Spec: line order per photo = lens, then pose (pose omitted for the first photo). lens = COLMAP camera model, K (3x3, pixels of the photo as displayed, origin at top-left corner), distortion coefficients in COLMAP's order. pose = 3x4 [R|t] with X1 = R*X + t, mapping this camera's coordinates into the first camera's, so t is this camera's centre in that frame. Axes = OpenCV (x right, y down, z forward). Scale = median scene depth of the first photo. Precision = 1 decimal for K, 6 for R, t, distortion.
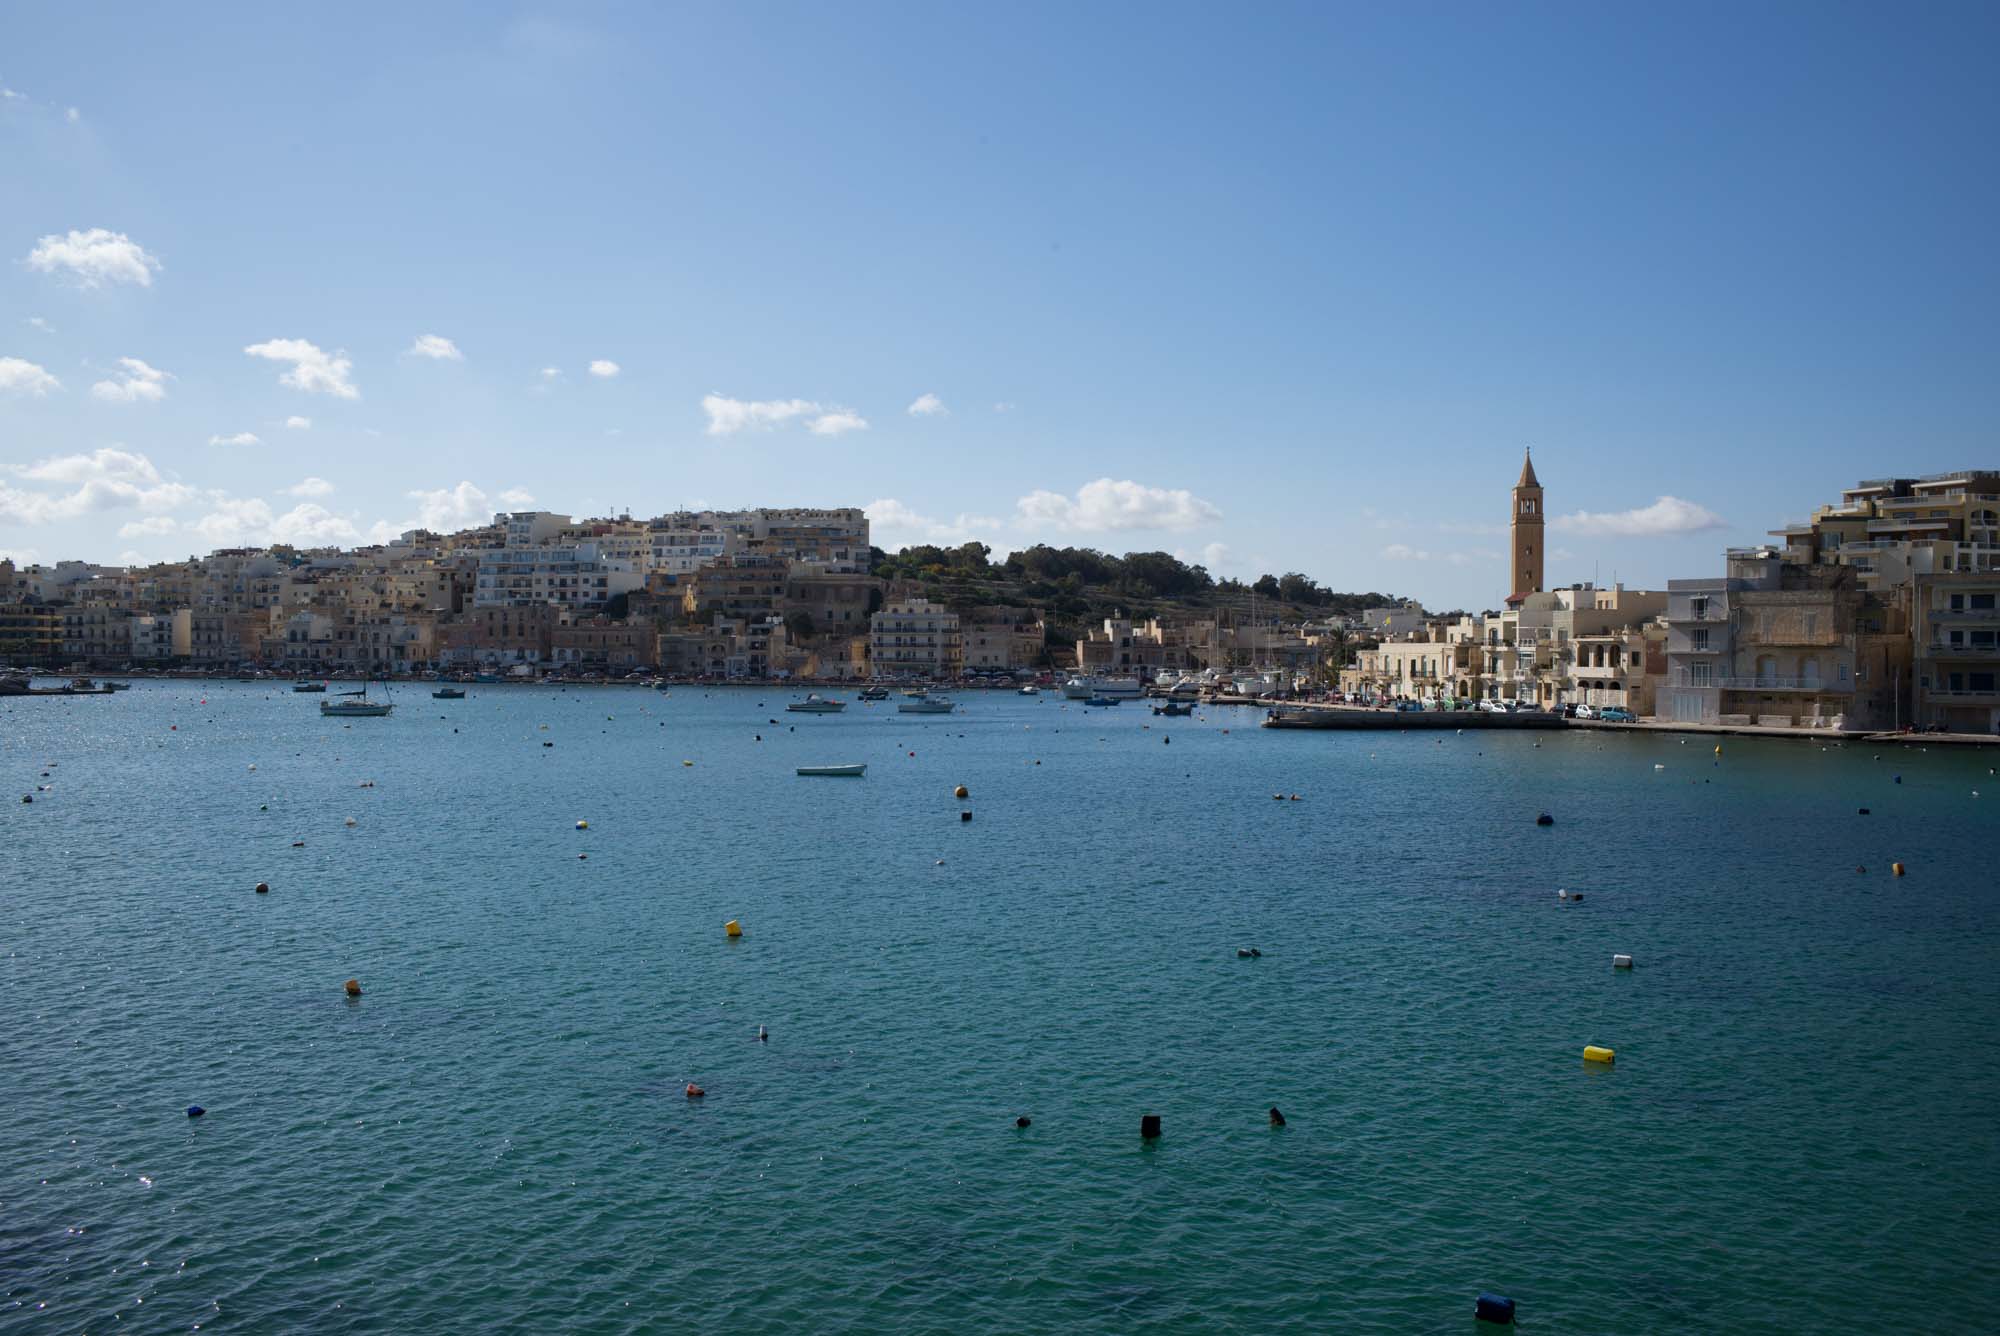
lens RADIAL K [[1970.8, 0, 998.9], [0, 1970.8, 665.5], [0, 0, 1]] dist [0.004819, 0.000000]
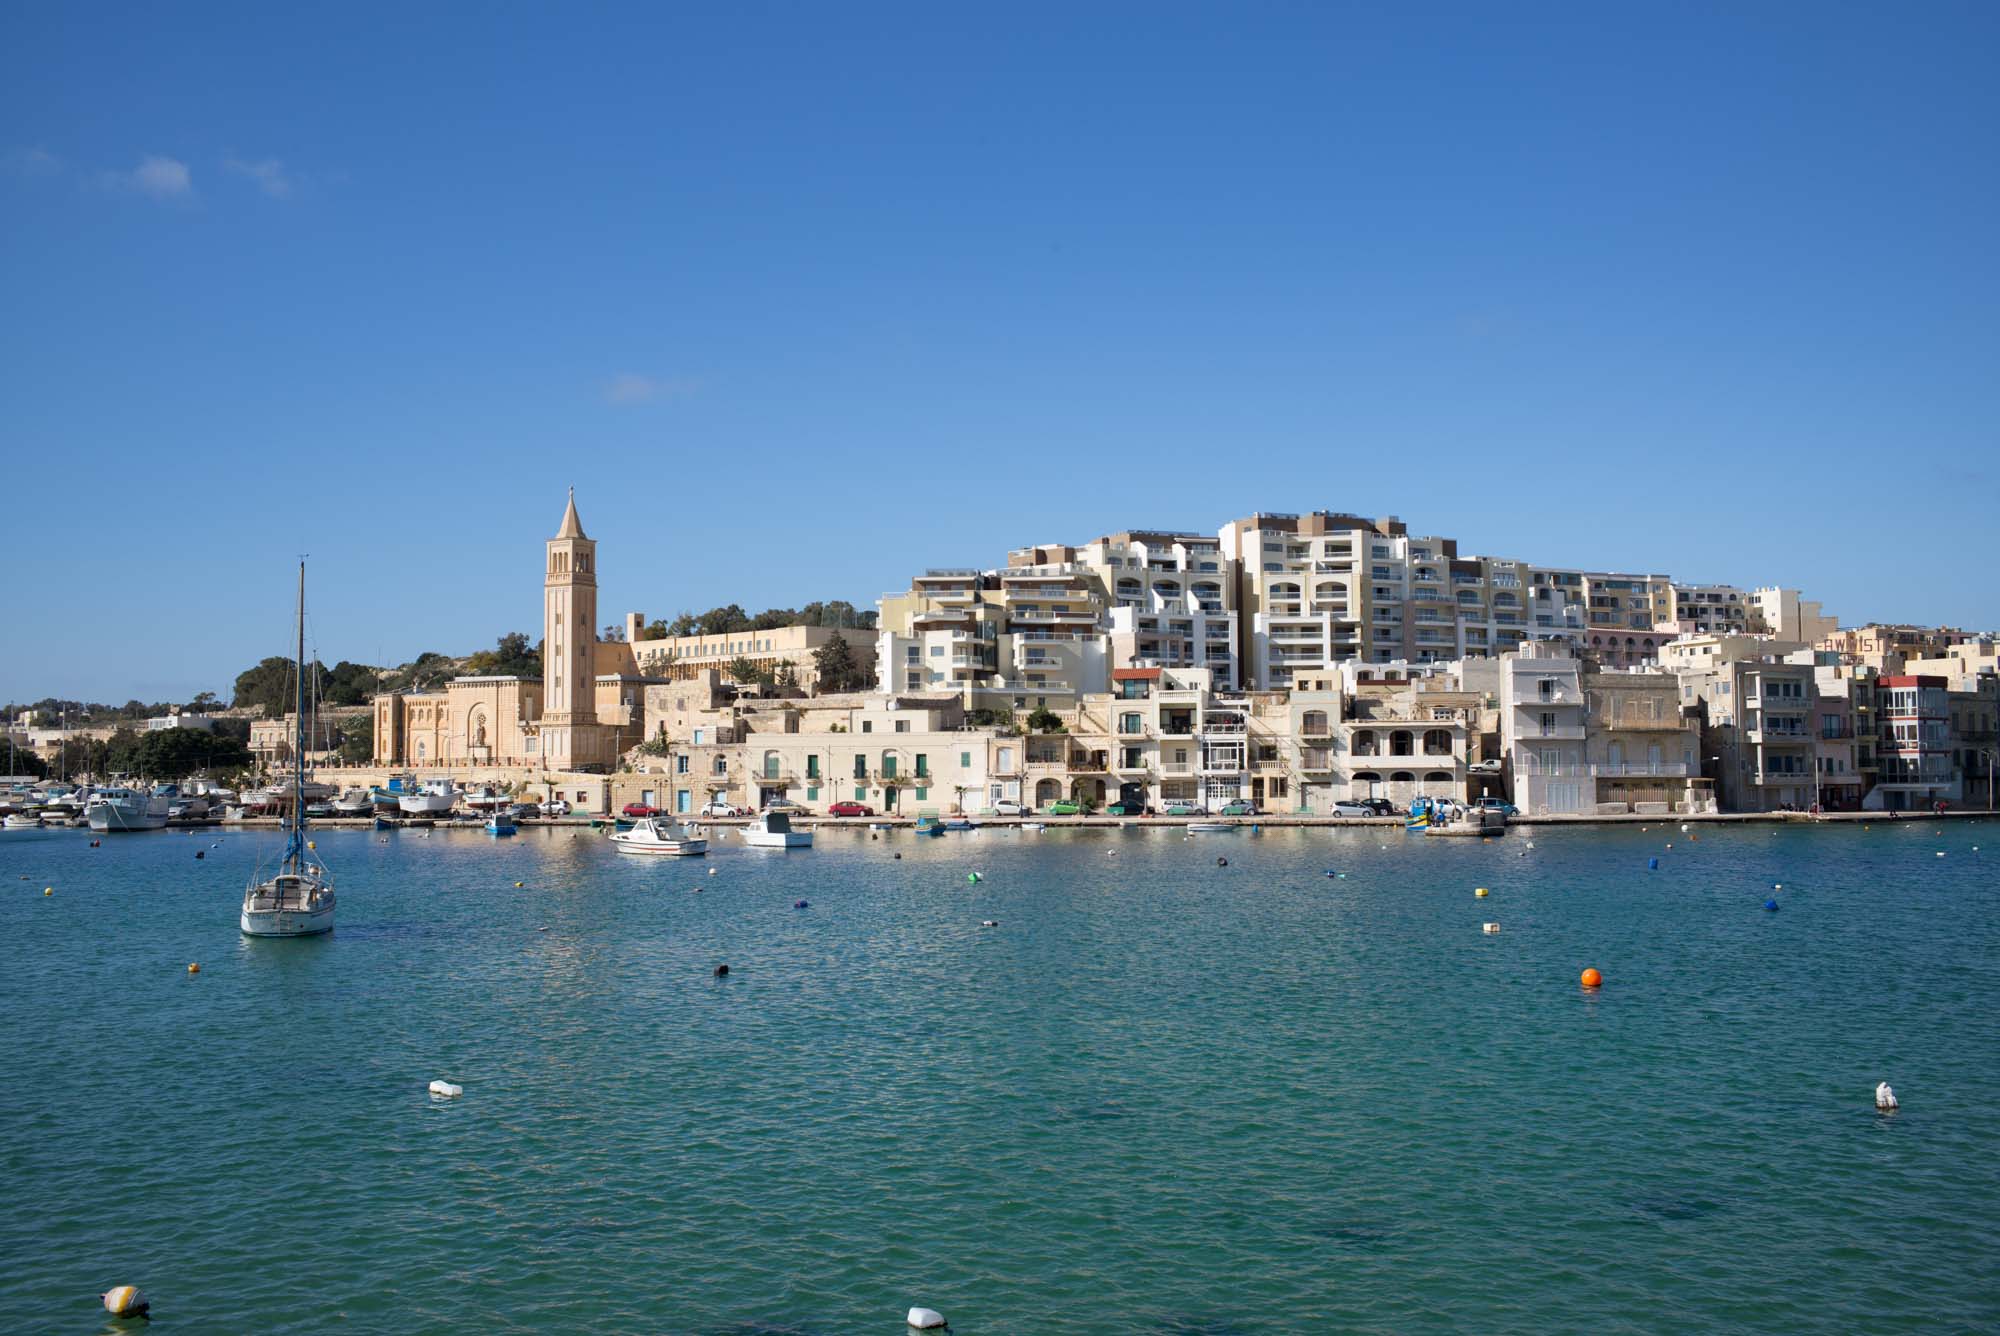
lens RADIAL K [[1970.8, 0, 999.6], [0, 1970.8, 668.4], [0, 0, 1]] dist [0.004819, 0.000000]
pose [[0.390877, 0.042340, 0.919469, -0.604266], [0.014359, 0.998539, -0.052085, 0.005518], [-0.920331, 0.033562, 0.389698, 0.878410]]
